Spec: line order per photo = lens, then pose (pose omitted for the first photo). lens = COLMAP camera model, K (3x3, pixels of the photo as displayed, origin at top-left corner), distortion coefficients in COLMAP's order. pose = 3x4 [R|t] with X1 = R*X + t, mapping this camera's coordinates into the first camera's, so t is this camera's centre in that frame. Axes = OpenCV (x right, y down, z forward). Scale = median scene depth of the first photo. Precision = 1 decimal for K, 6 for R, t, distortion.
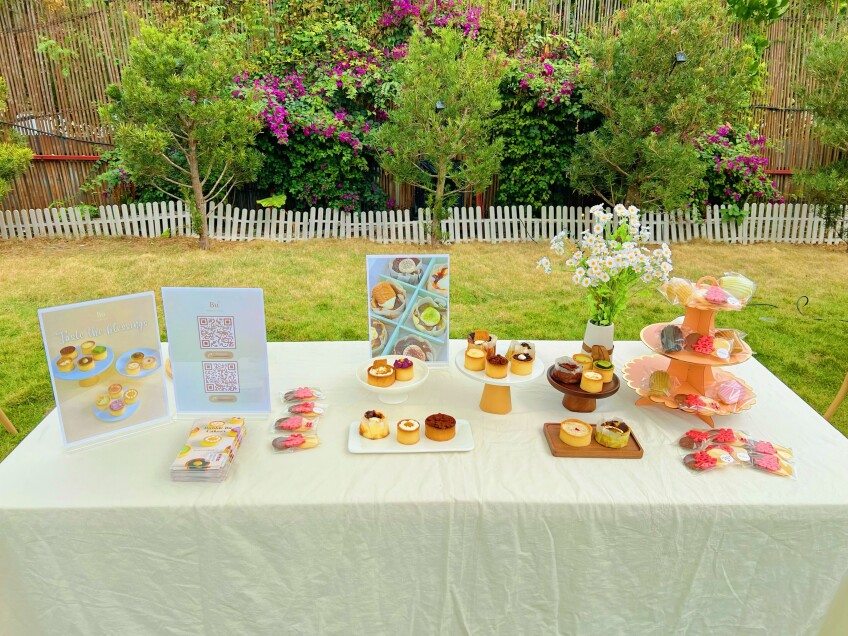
lens RADIAL K [[634.3, 0, 424.0], [0, 634.3, 318.0], [0, 0, 1]] dist [-0.002183, 0.001270]
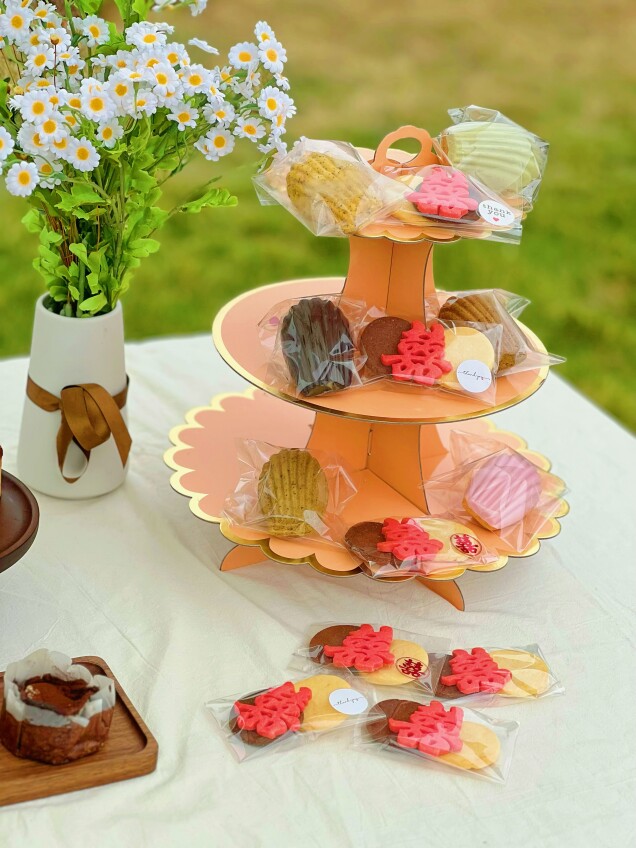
lens RADIAL K [[1821.3, 0, 318.0], [0, 1821.3, 424.0], [0, 0, 1]] dist [-0.027609, 0.736568]
pose [[0.905792, -0.135116, 0.401602, 0.036336], [0.087544, 0.987022, 0.134625, -0.045685], [-0.414580, -0.086784, 0.905865, 0.205291]]
